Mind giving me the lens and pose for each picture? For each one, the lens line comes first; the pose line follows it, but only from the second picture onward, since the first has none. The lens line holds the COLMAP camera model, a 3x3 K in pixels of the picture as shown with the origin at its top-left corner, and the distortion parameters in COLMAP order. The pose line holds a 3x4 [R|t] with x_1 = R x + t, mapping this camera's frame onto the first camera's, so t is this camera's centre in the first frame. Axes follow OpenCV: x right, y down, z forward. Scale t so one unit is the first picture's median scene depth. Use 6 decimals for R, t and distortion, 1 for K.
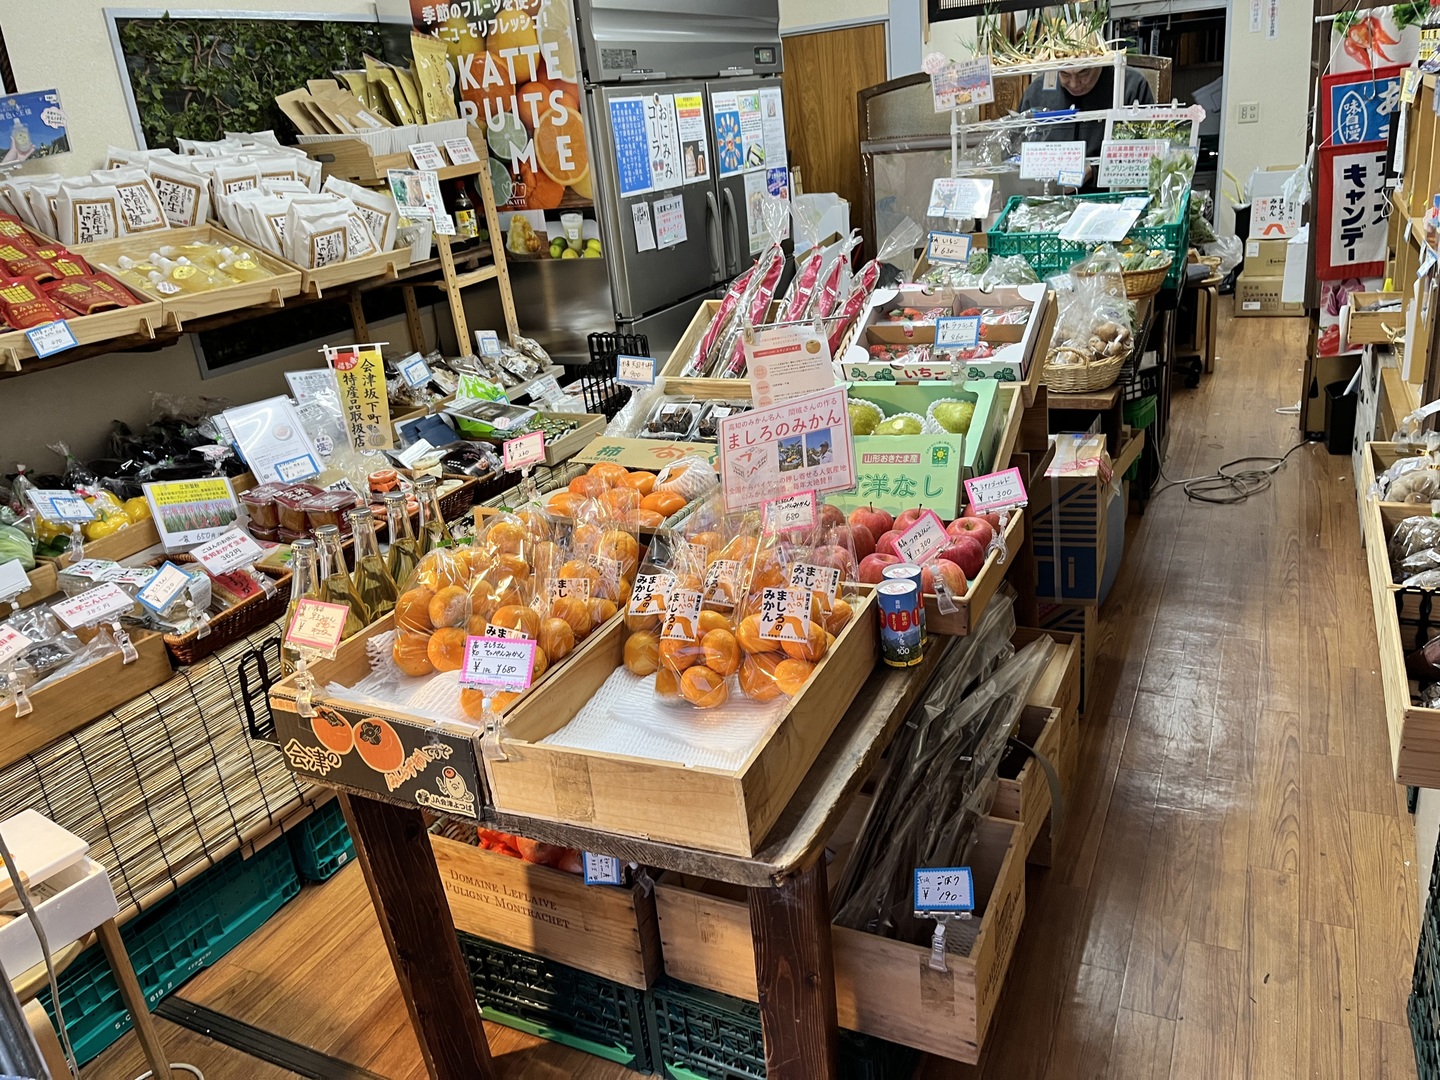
lens RADIAL K [[1091.4, 0, 722.5], [0, 1091.4, 539.9], [0, 0, 1]] dist [0.025718, -0.058453]
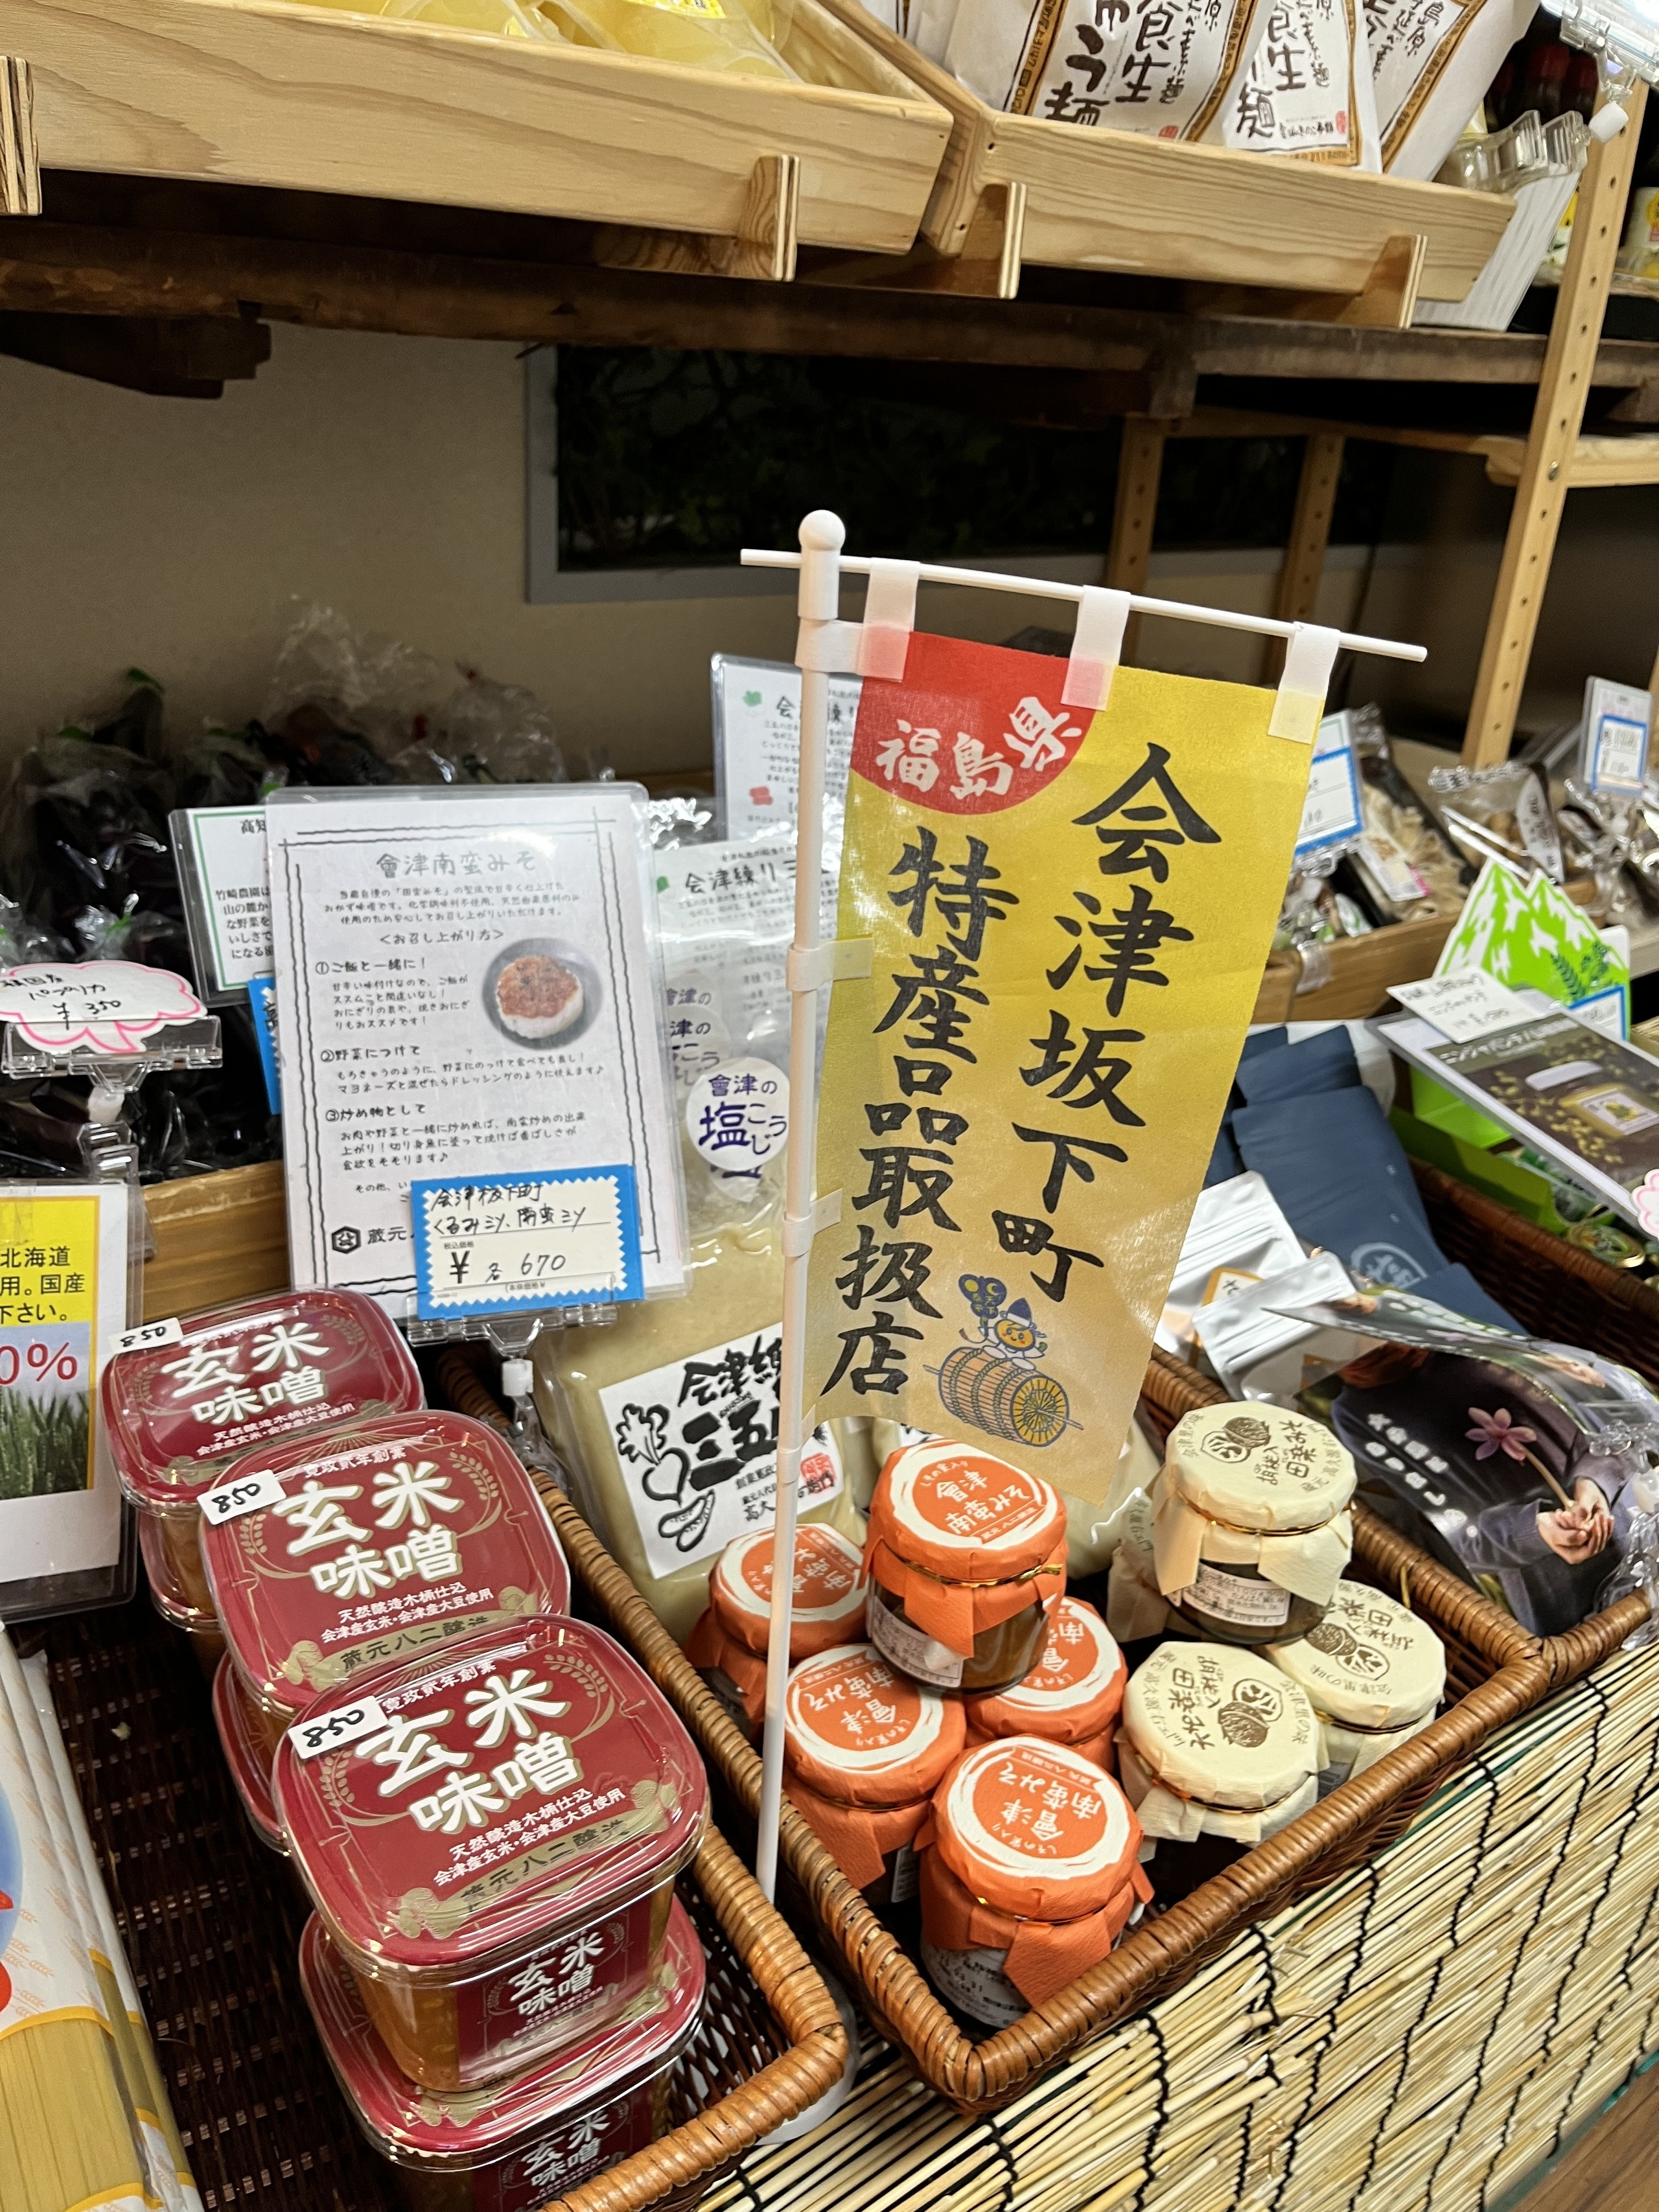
lens RADIAL K [[1676.5, 0, 842.6], [0, 1676.5, 1077.3], [0, 0, 1]] dist [0.025718, -0.058453]
pose [[0.866691, 0.343661, -0.361585, -0.250267], [-0.319156, 0.939081, 0.127539, -0.129792], [0.383388, 0.004865, 0.923575, 0.743463]]
